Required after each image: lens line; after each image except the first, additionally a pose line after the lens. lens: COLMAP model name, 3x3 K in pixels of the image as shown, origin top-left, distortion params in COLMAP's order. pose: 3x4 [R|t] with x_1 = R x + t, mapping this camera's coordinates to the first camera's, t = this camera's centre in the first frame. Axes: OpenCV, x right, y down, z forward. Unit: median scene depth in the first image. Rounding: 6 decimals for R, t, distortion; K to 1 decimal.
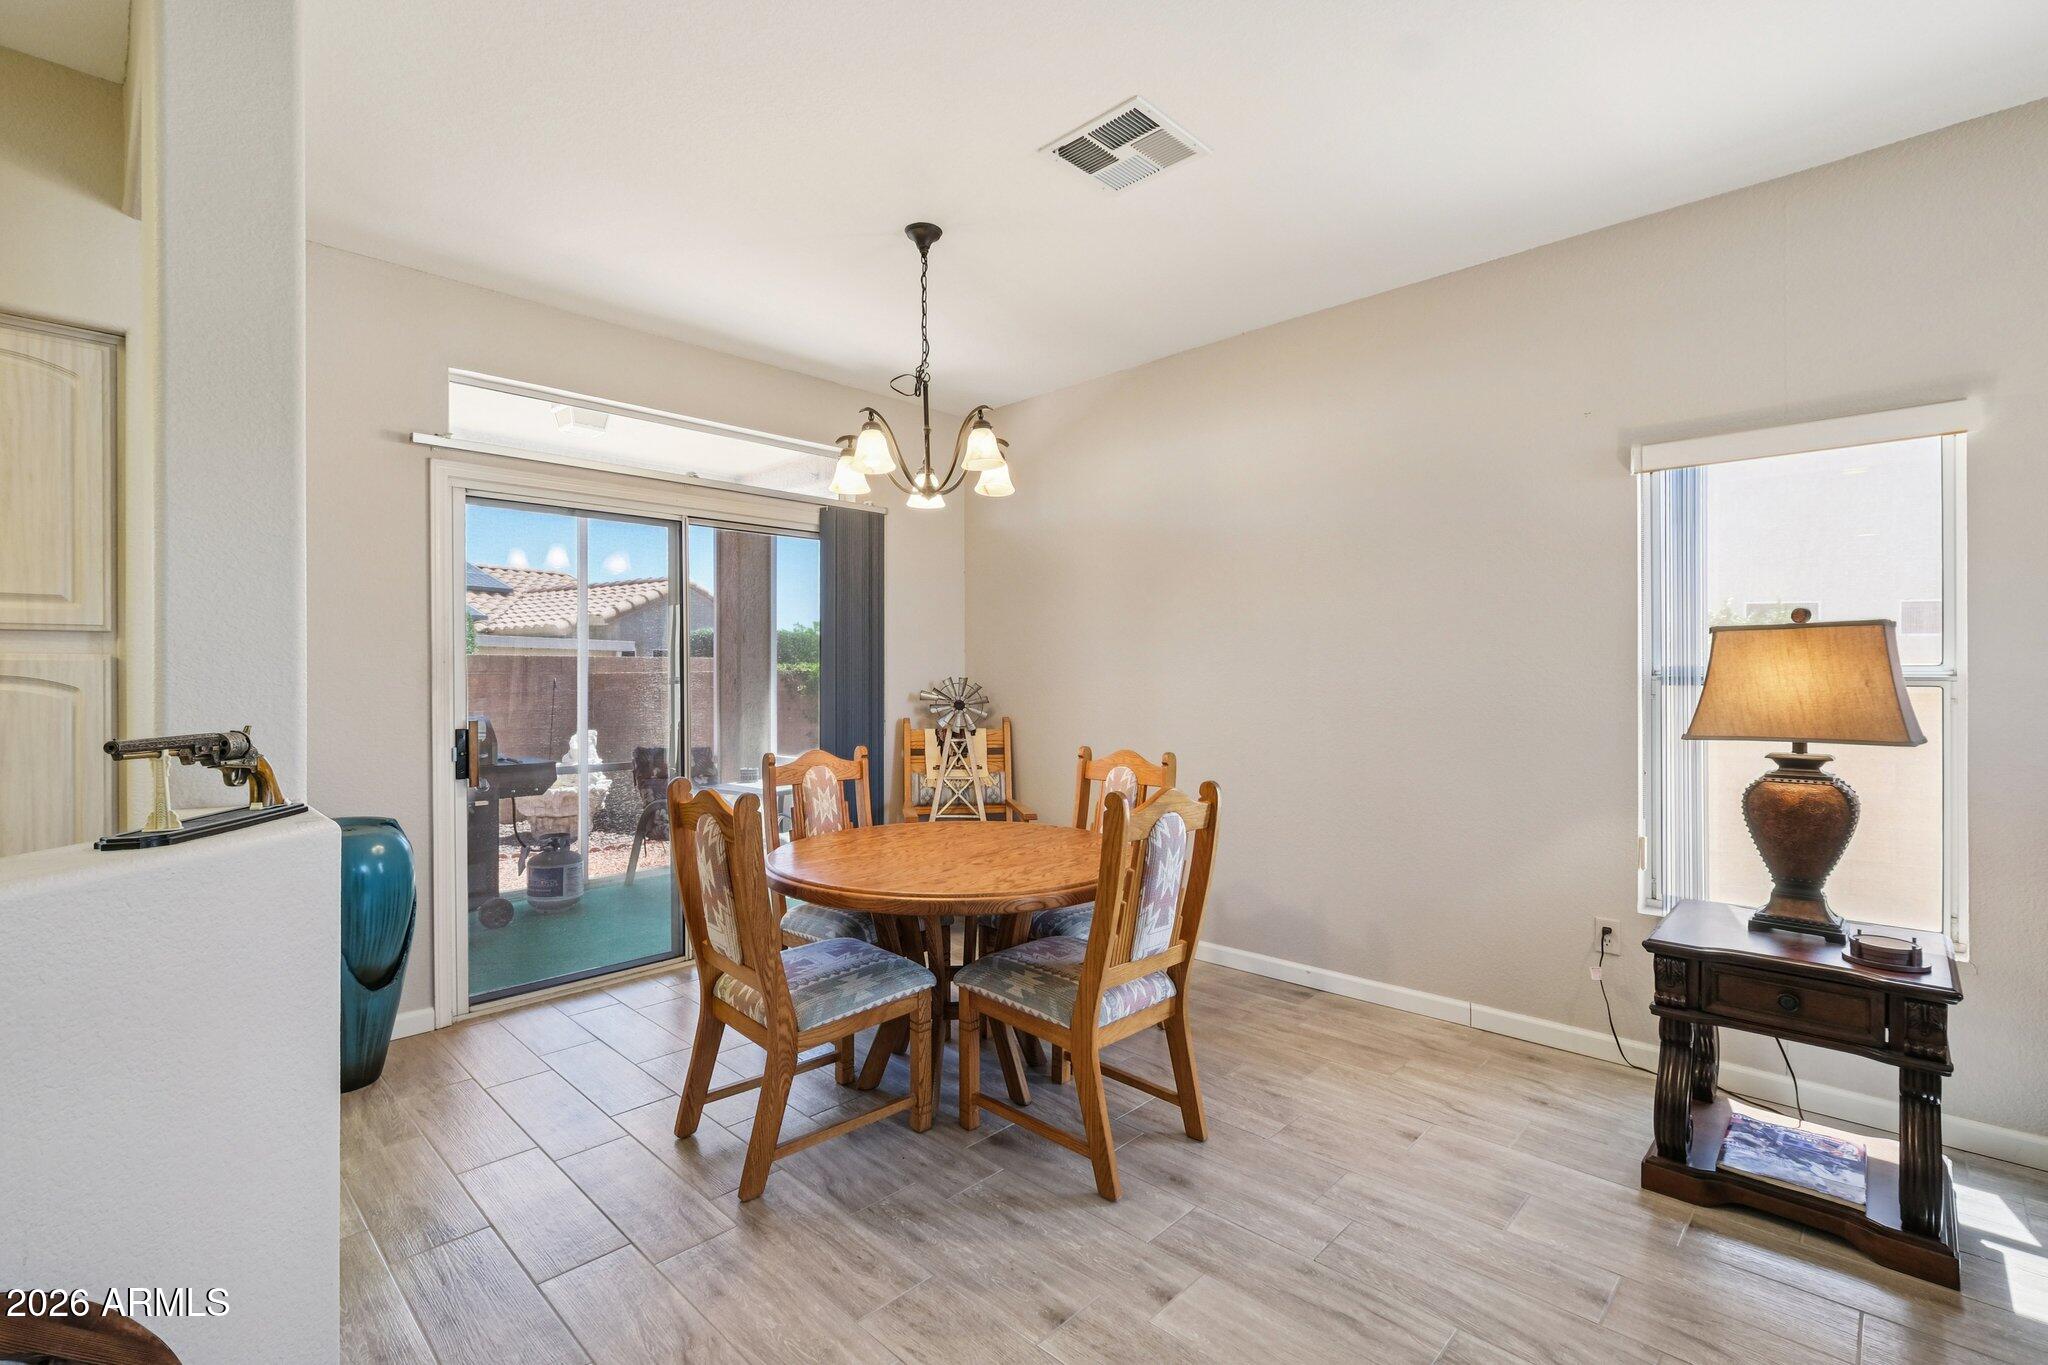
lens RADIAL K [[893.5, 0, 1027.9], [0, 893.5, 676.8], [0, 0, 1]] dist [-0.008933, 0.001197]
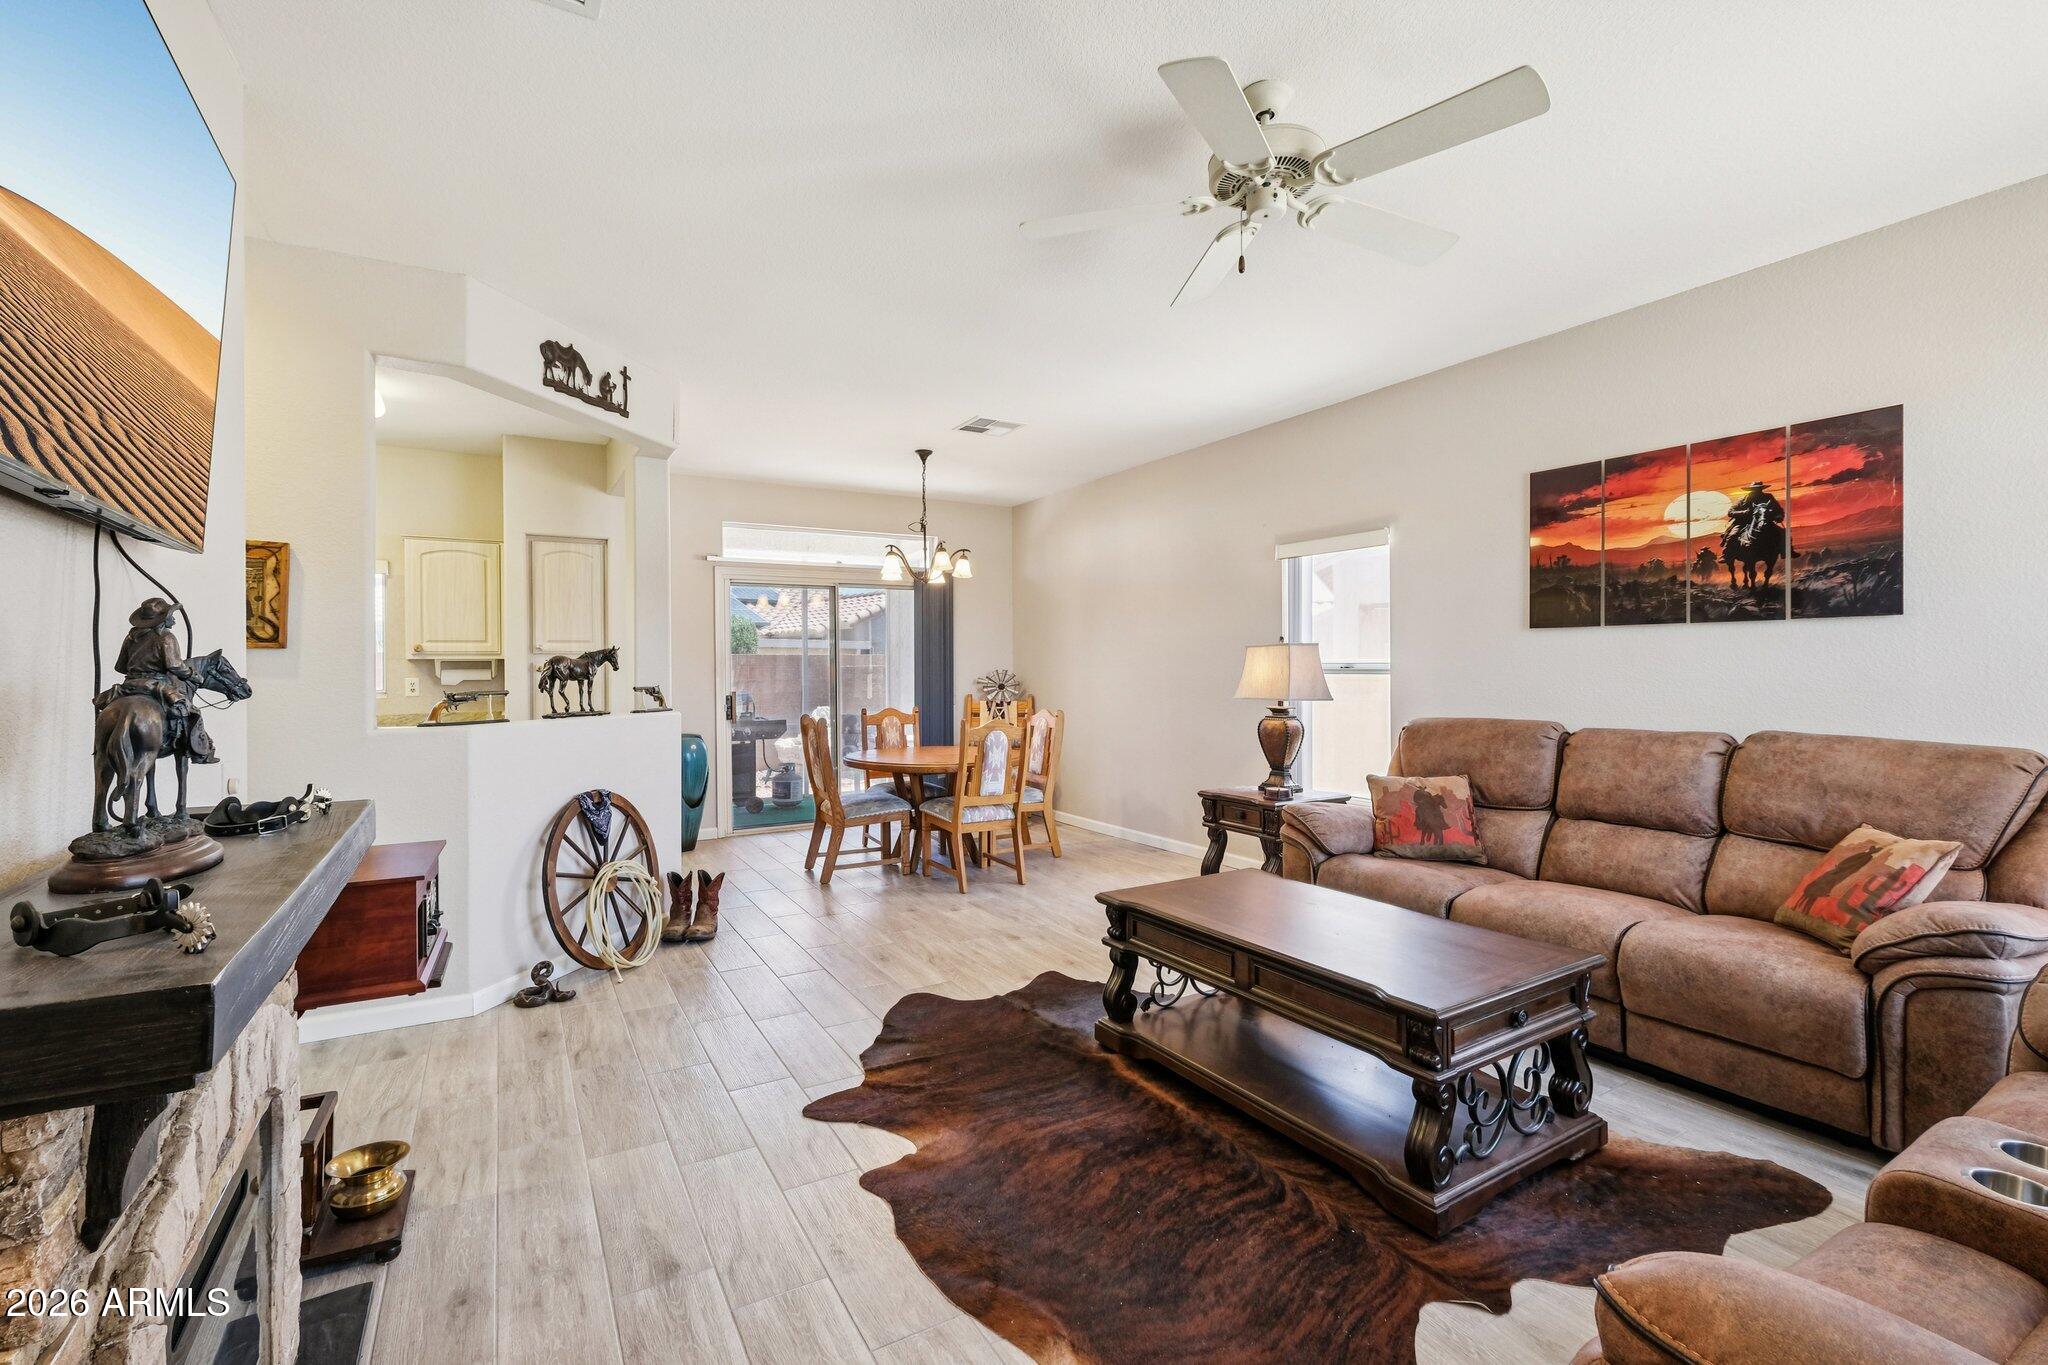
lens RADIAL K [[893.5, 0, 1039.7], [0, 893.5, 672.3], [0, 0, 1]] dist [-0.008933, 0.001197]
pose [[0.964747, -0.001310, -0.263174, 0.659261], [0.002607, 0.999986, 0.004579, -0.003233], [0.263165, -0.005104, 0.964737, -0.880455]]
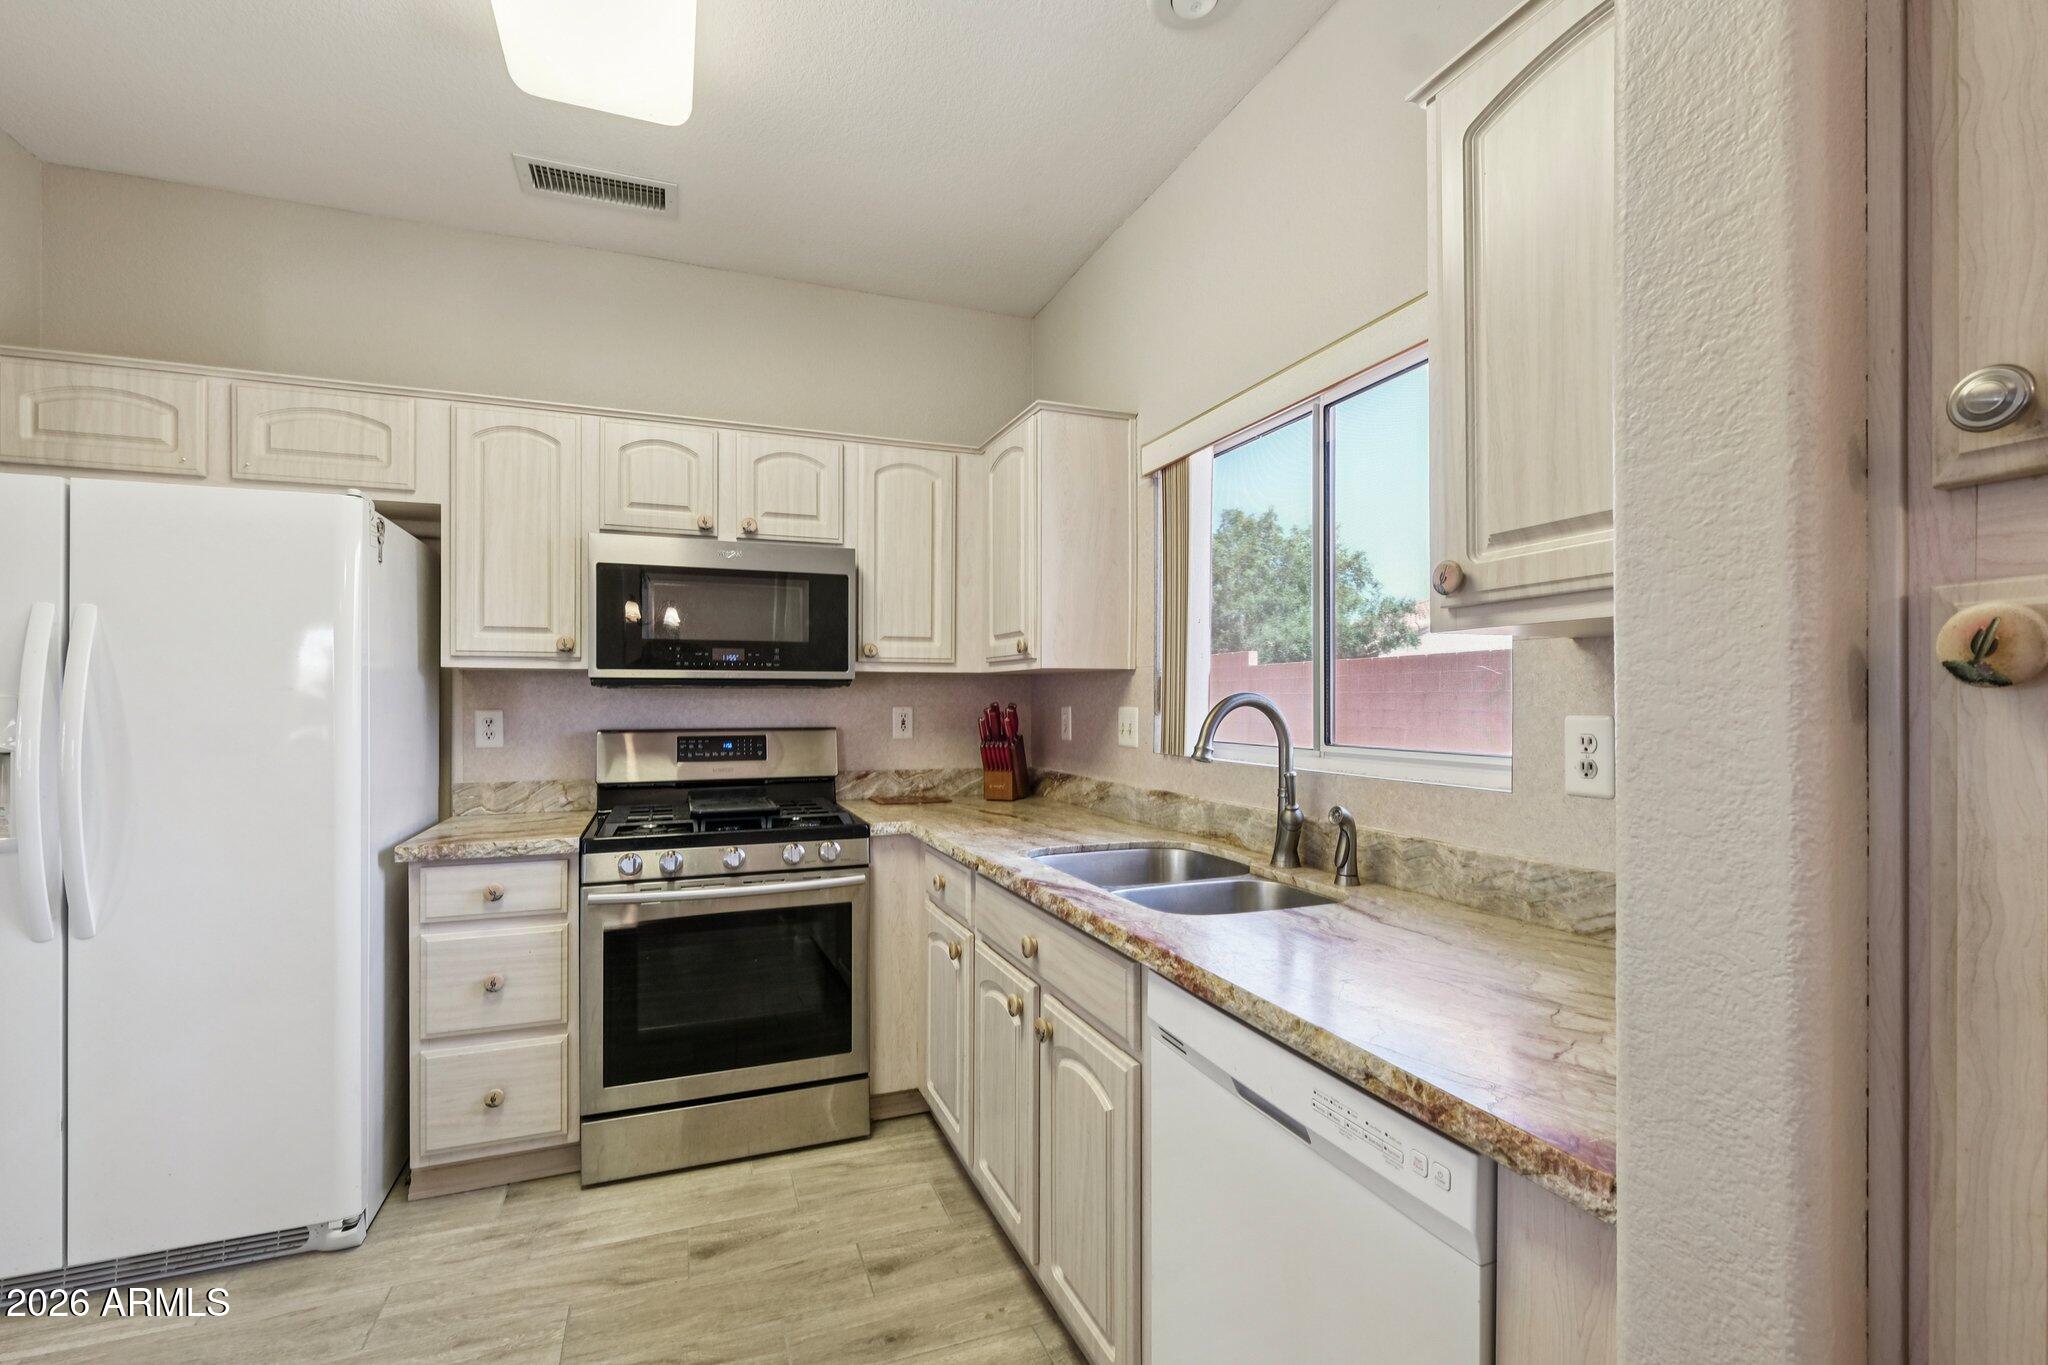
lens RADIAL K [[893.5, 0, 1038.2], [0, 893.5, 689.9], [0, 0, 1]] dist [-0.008933, 0.001197]
pose [[-0.395549, -0.003493, -0.918438, -0.628972], [0.001464, 0.999989, -0.004433, 0.002432], [0.918444, -0.003099, -0.395540, 0.536574]]
